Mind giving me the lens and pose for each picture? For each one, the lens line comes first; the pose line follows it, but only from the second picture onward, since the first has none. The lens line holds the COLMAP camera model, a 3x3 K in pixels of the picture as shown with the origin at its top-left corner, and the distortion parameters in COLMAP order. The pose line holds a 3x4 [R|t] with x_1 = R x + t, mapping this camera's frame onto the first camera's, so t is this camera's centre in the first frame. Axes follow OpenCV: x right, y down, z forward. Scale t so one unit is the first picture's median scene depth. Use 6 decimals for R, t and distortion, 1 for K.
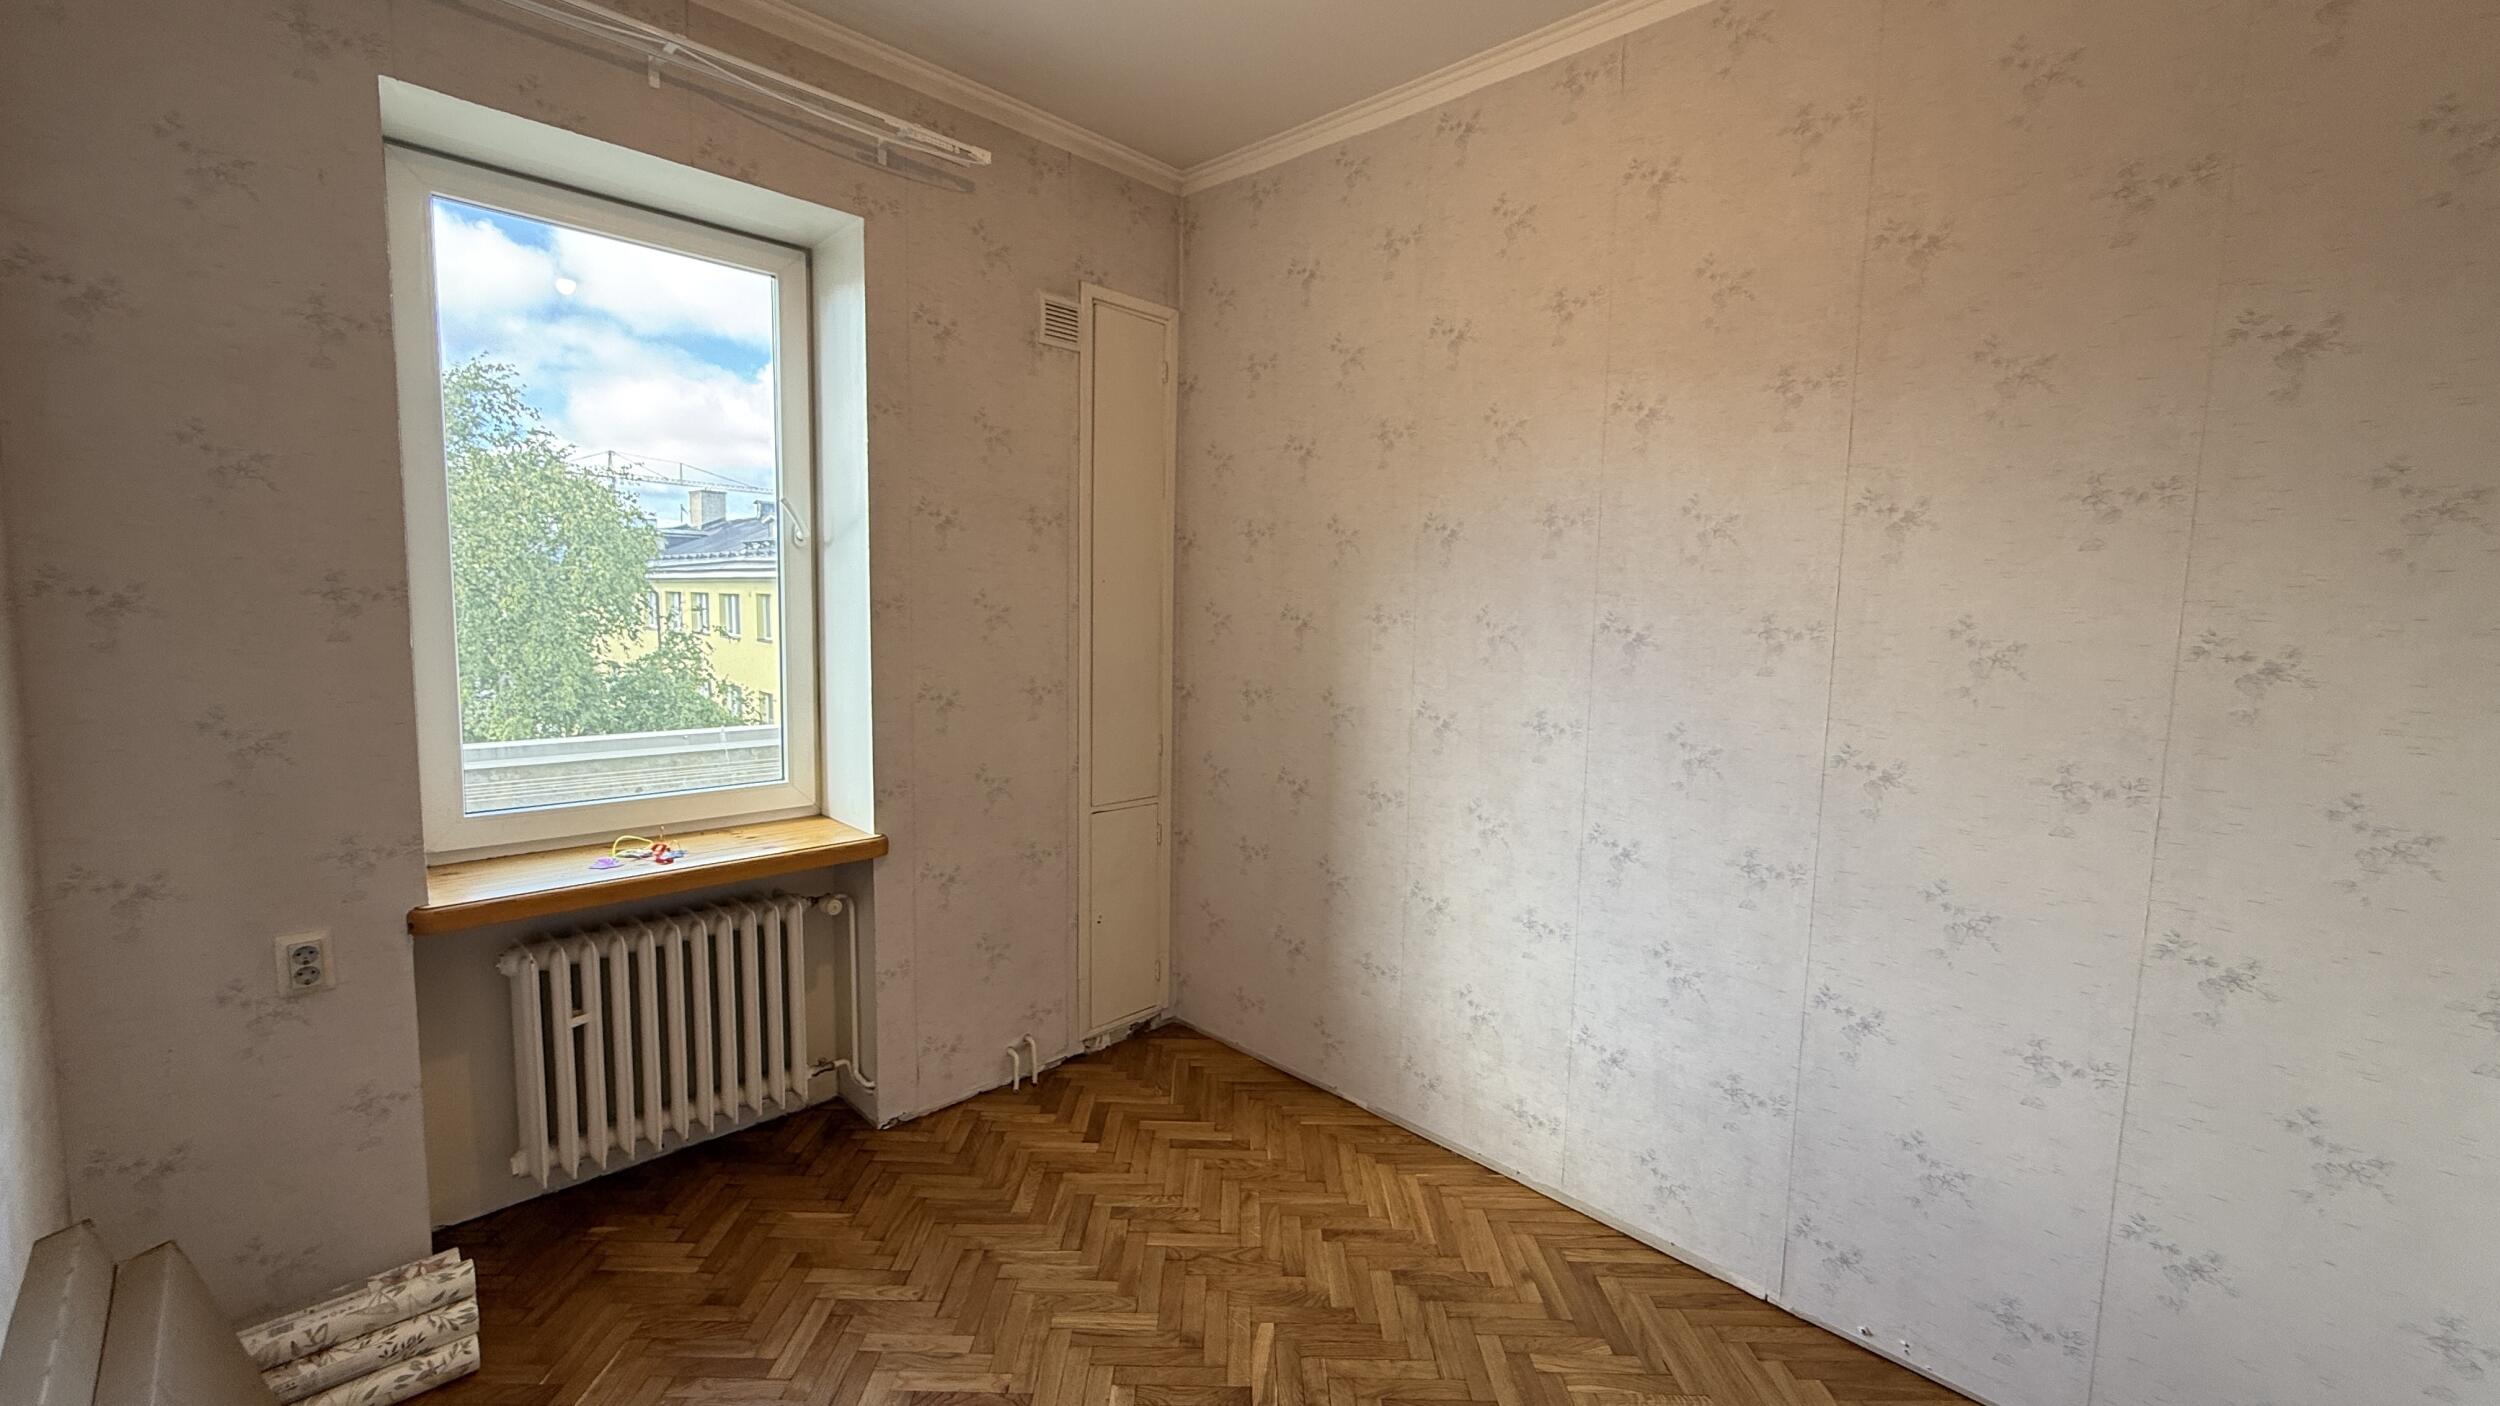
lens RADIAL K [[994.5, 0, 1247.9], [0, 994.5, 700.7], [0, 0, 1]] dist [-0.001317, 0.000043]
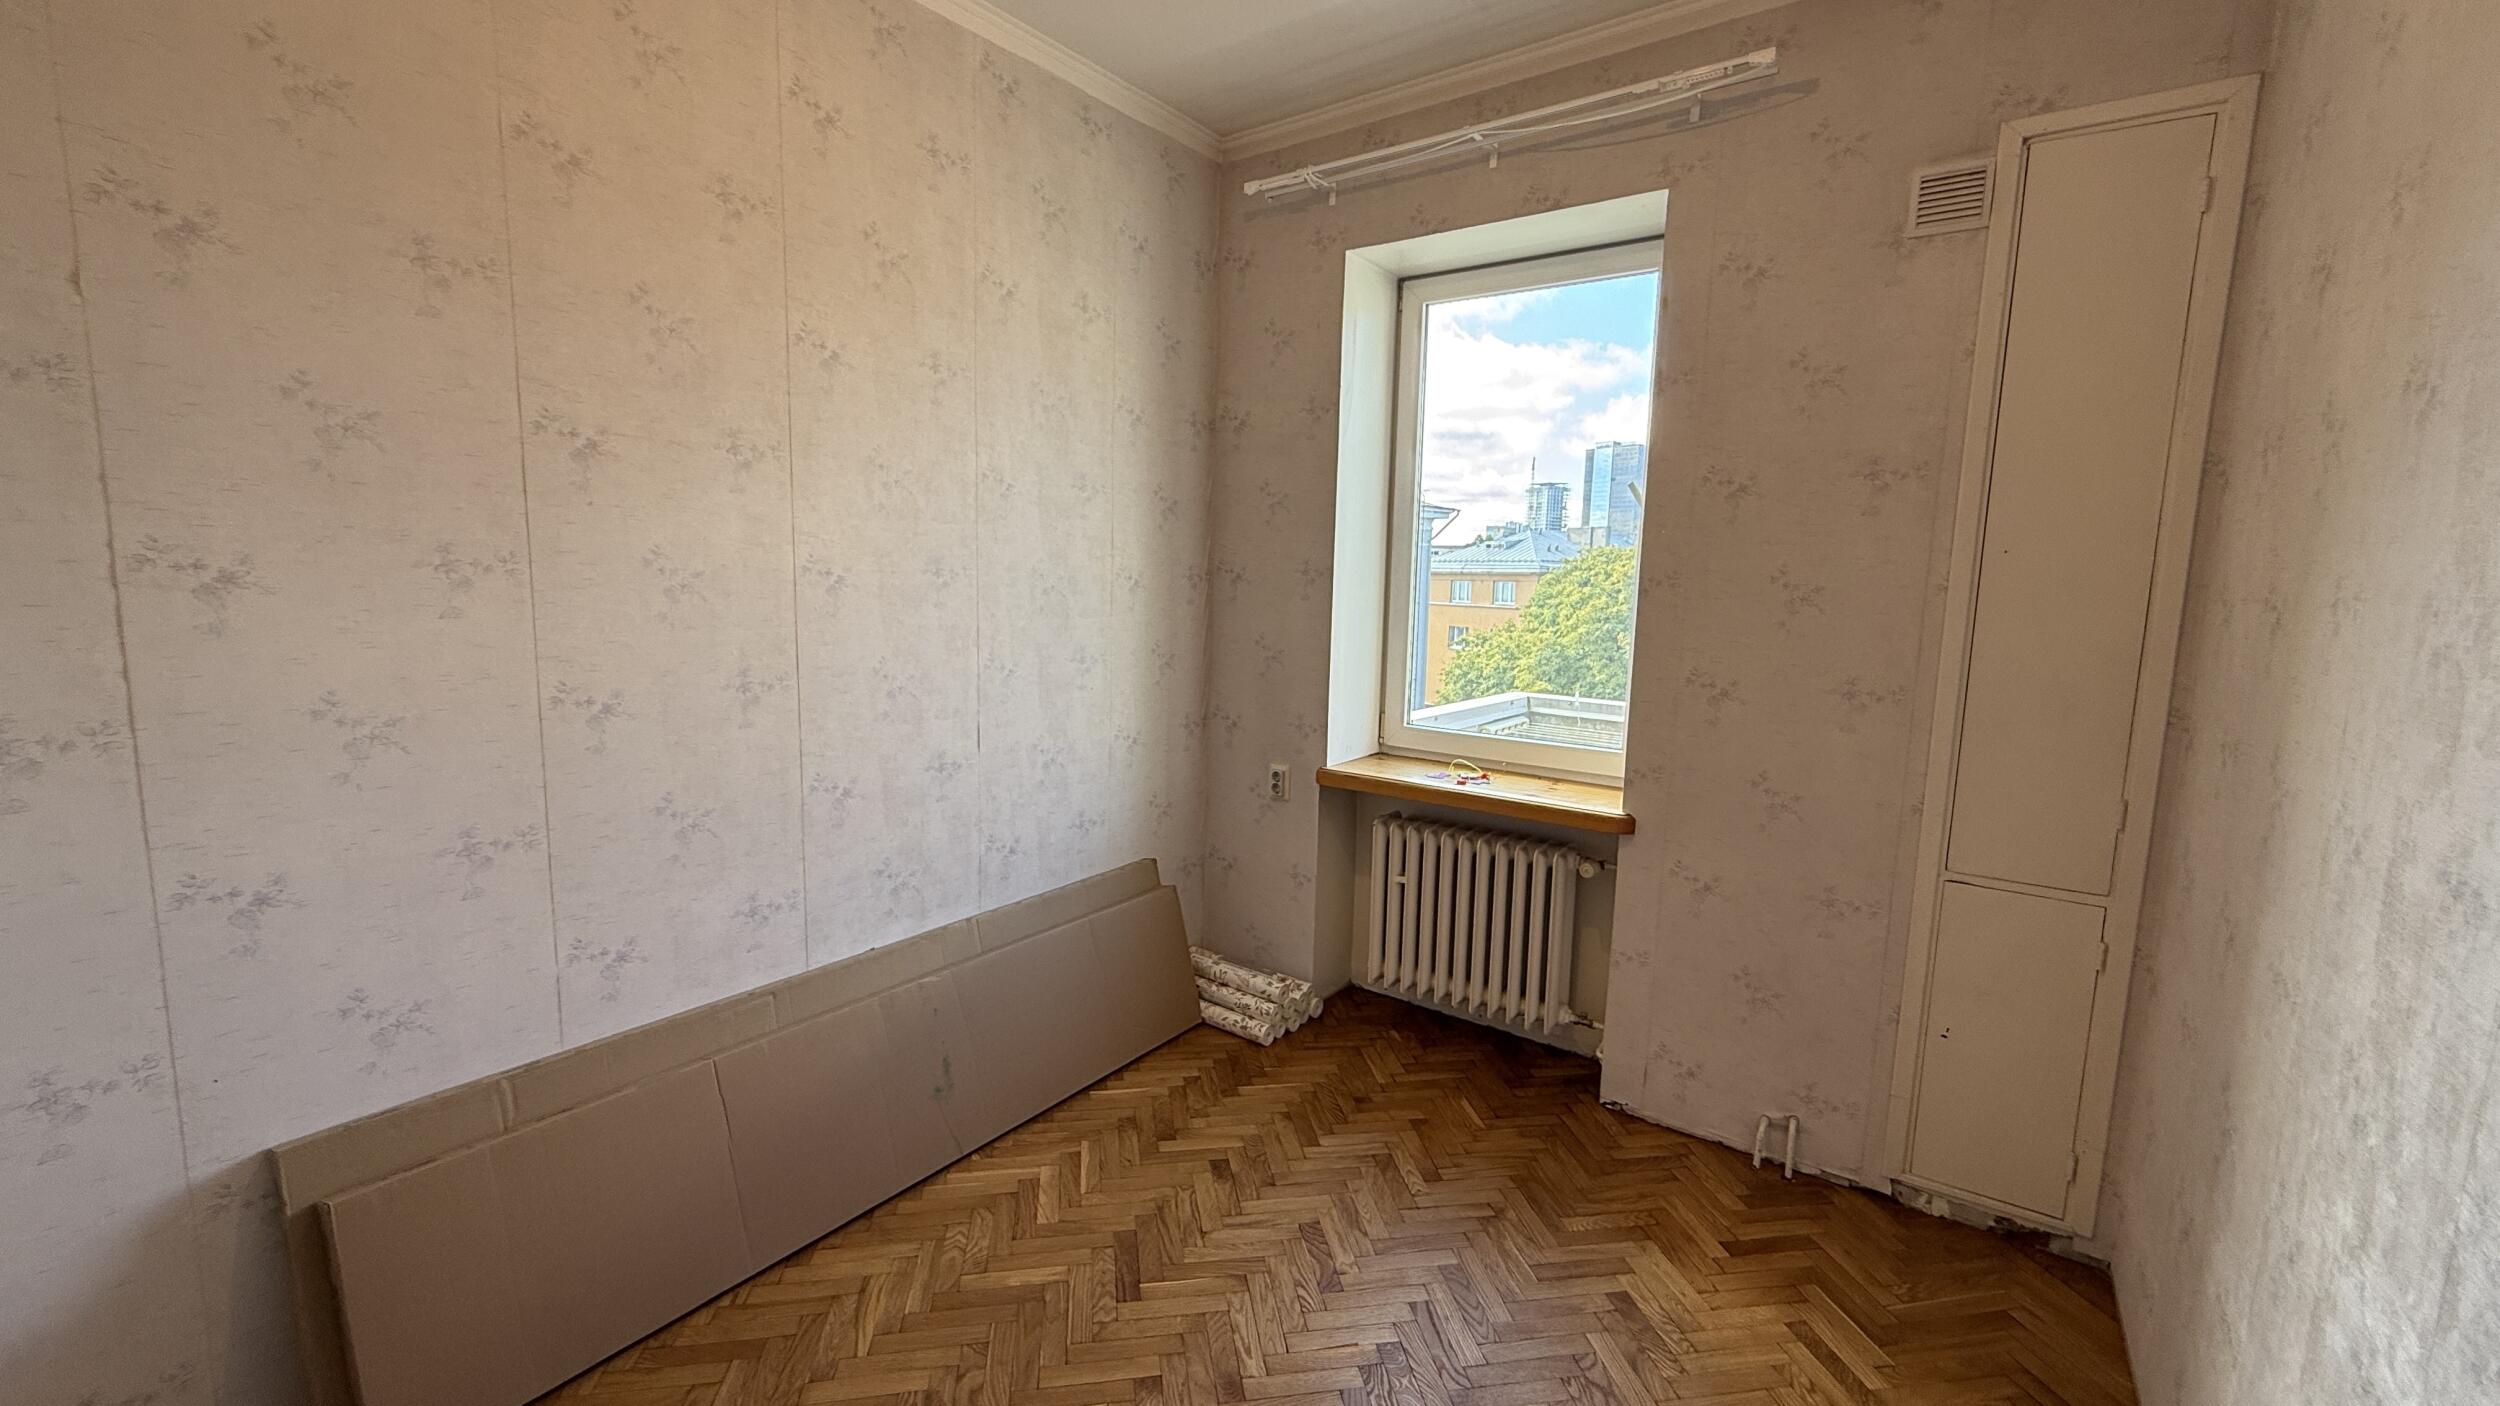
lens RADIAL K [[994.5, 0, 1247.9], [0, 994.5, 700.7], [0, 0, 1]] dist [-0.001317, 0.000043]
pose [[0.152037, 0.105884, -0.982687, 0.556833], [-0.119398, 0.988931, 0.088084, -0.019960], [0.981137, 0.103939, 0.162996, 0.469850]]
